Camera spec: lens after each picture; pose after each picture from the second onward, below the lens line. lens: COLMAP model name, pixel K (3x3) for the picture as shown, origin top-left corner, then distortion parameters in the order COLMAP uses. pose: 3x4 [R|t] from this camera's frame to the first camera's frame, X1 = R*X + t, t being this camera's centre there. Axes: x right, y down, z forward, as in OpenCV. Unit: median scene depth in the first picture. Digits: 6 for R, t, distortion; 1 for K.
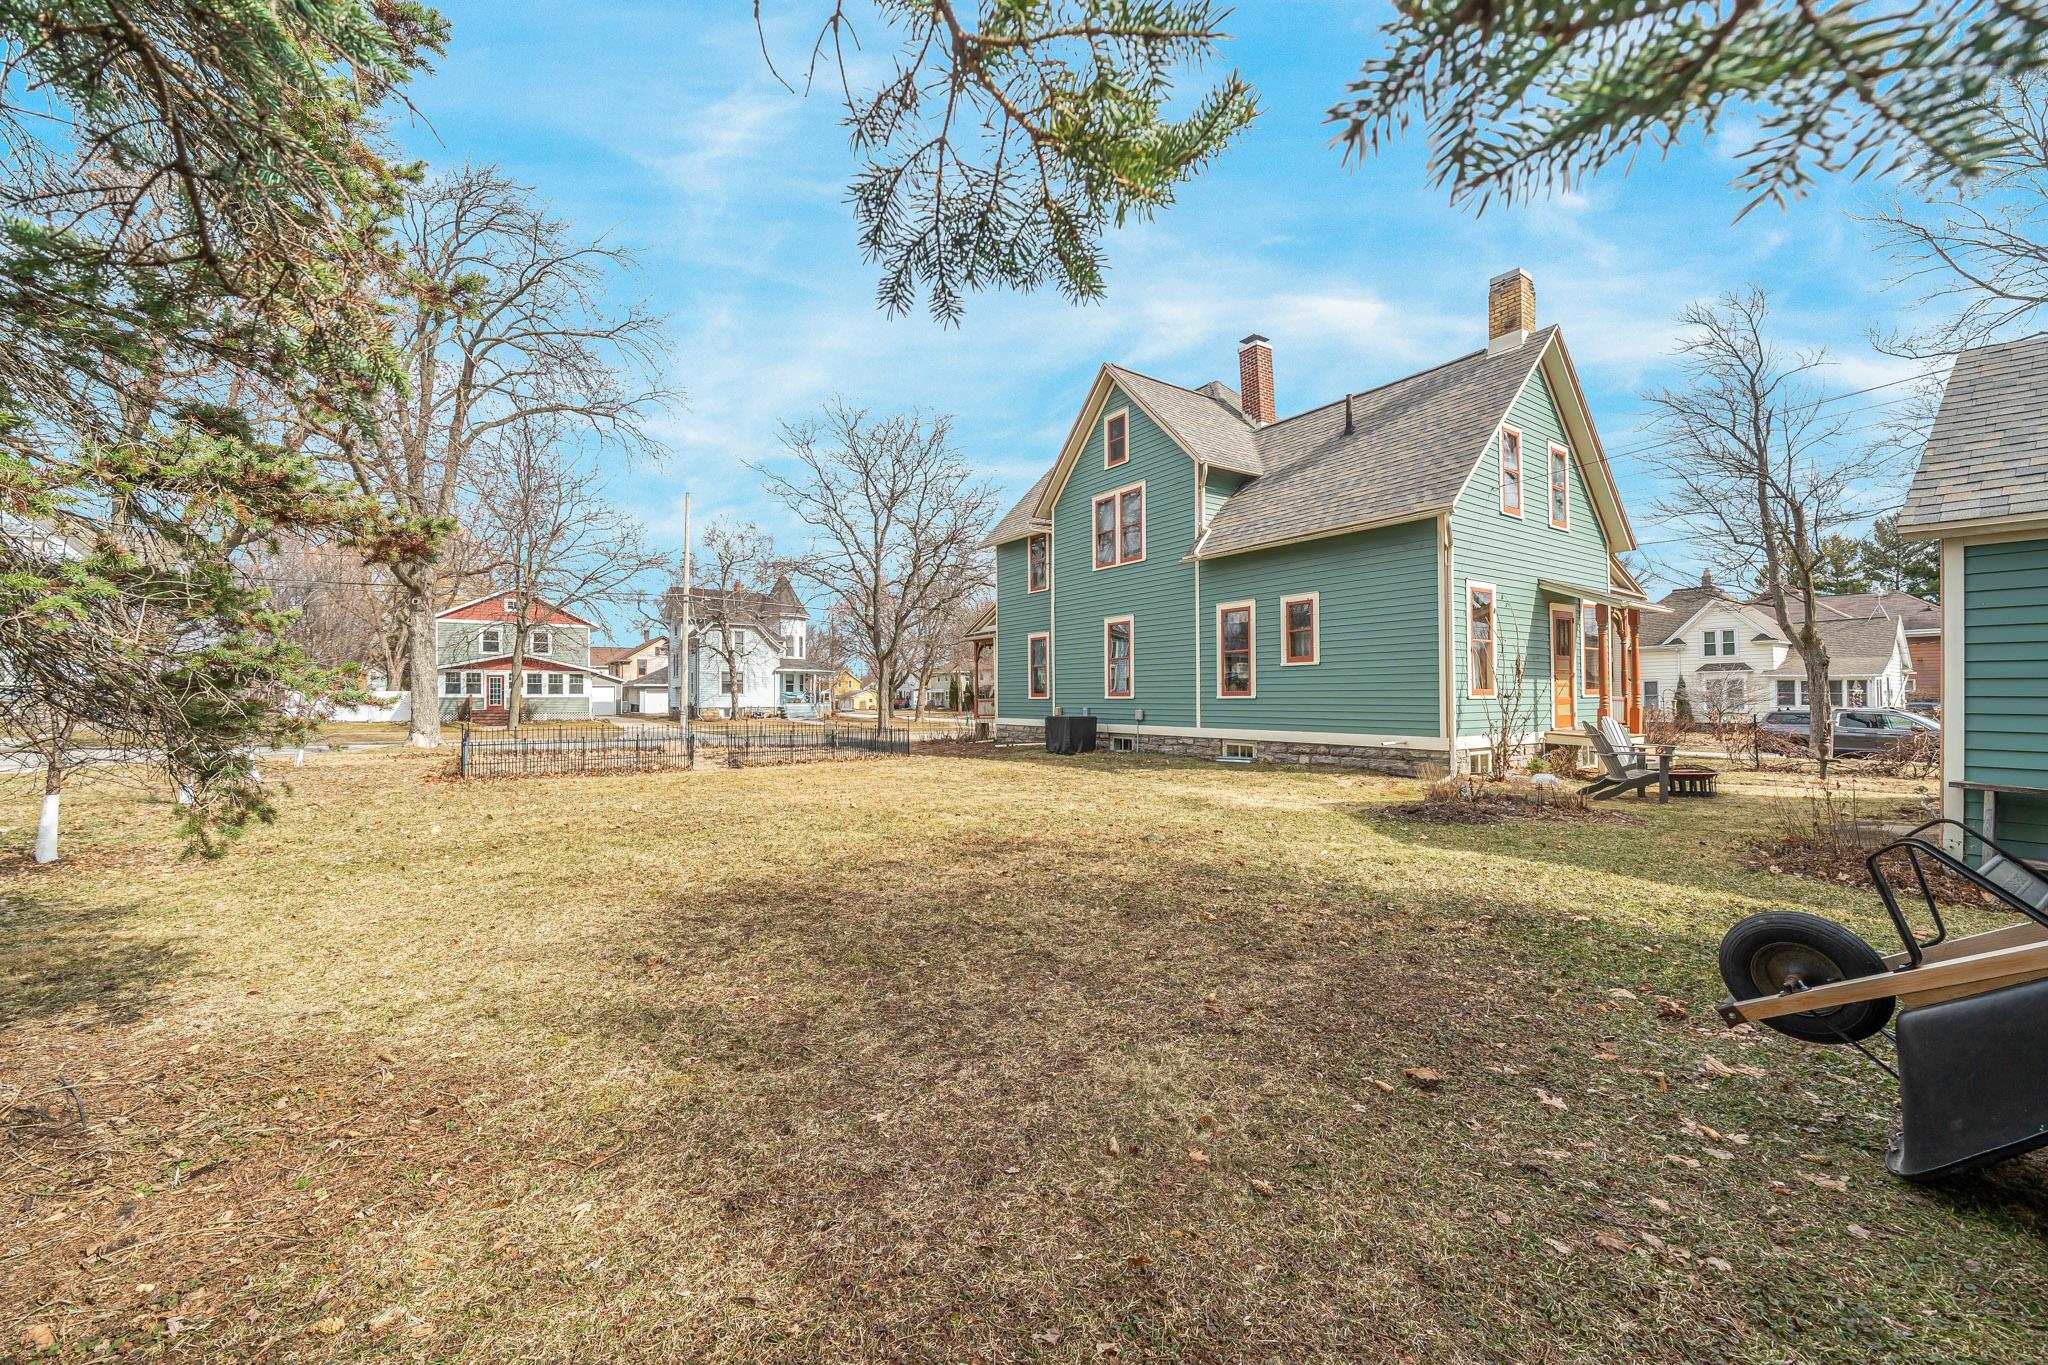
lens RADIAL K [[767.9, 0, 1016.0], [0, 767.9, 685.4], [0, 0, 1]] dist [0.000315, 0.000032]
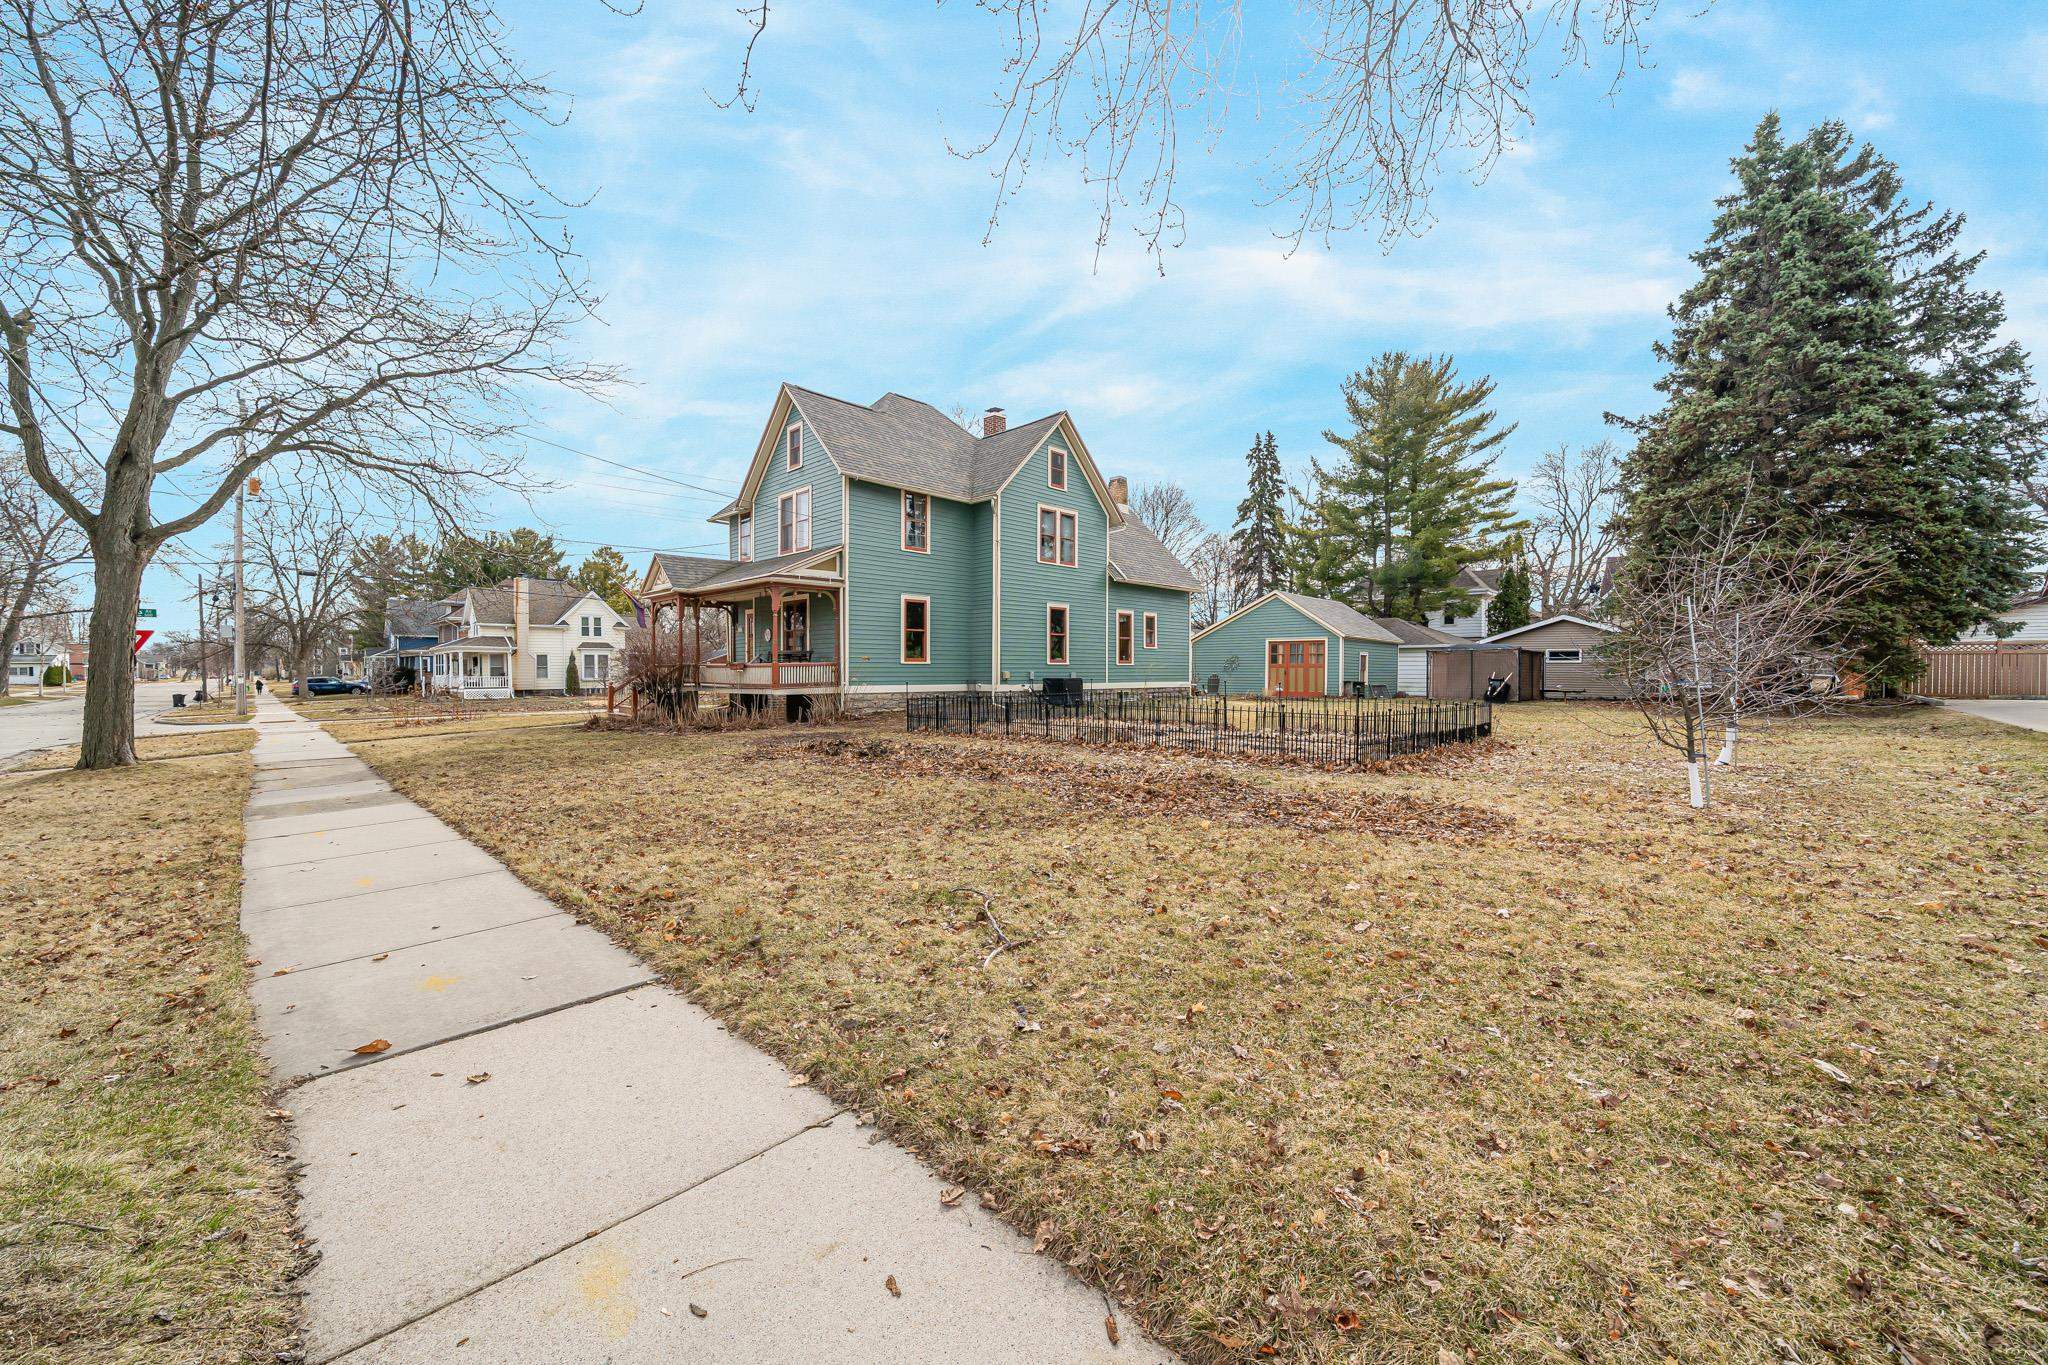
lens RADIAL K [[767.9, 0, 1019.3], [0, 767.9, 678.0], [0, 0, 1]] dist [0.000315, 0.000032]
pose [[-0.199923, -0.011545, 0.979744, -1.104354], [-0.009381, 0.999907, 0.009869, 0.025991], [-0.979767, -0.007218, -0.200013, 1.267568]]
